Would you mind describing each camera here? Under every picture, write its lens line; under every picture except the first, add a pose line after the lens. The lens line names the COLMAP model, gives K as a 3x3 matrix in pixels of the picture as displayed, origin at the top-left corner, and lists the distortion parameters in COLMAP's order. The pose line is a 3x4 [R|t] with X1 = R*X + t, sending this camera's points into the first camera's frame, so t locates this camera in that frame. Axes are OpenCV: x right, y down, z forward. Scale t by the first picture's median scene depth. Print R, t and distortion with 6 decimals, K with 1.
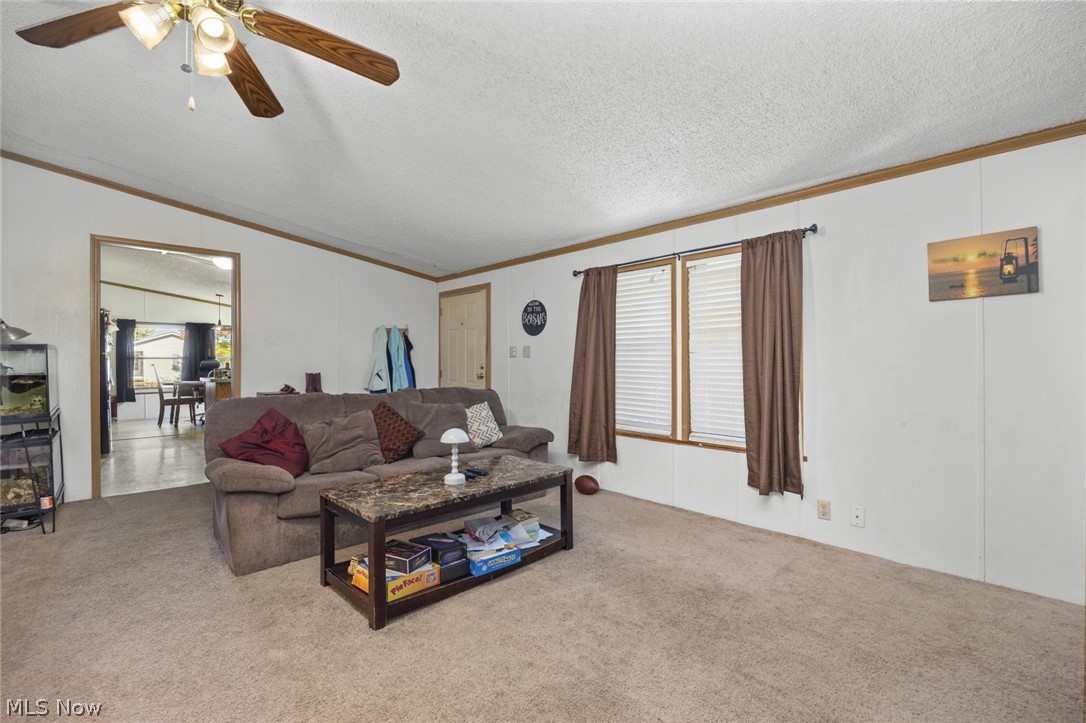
lens RADIAL K [[479.2, 0, 540.8], [0, 479.2, 364.2], [0, 0, 1]] dist [-0.020588, 0.001507]
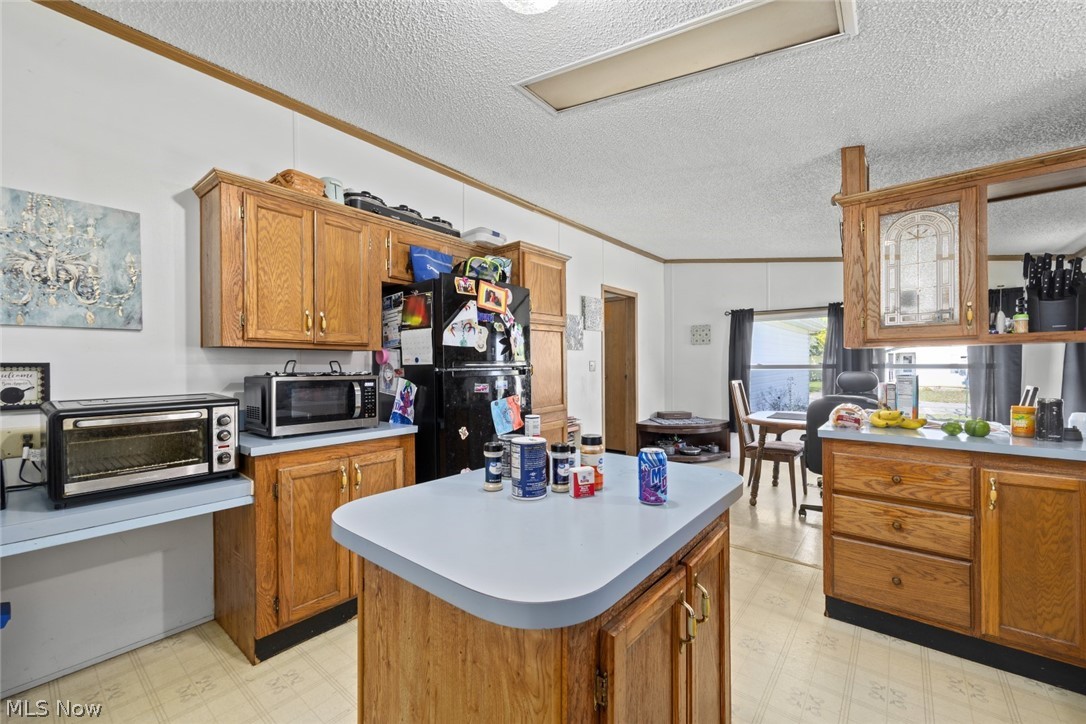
lens RADIAL K [[440.0, 0, 550.8], [0, 440.0, 365.8], [0, 0, 1]] dist [0.000512, -0.000405]
pose [[0.140269, 0.002487, -0.990110, -0.731535], [-0.001287, 0.999996, 0.002330, -0.039385], [0.990113, 0.000947, 0.140271, 1.582527]]
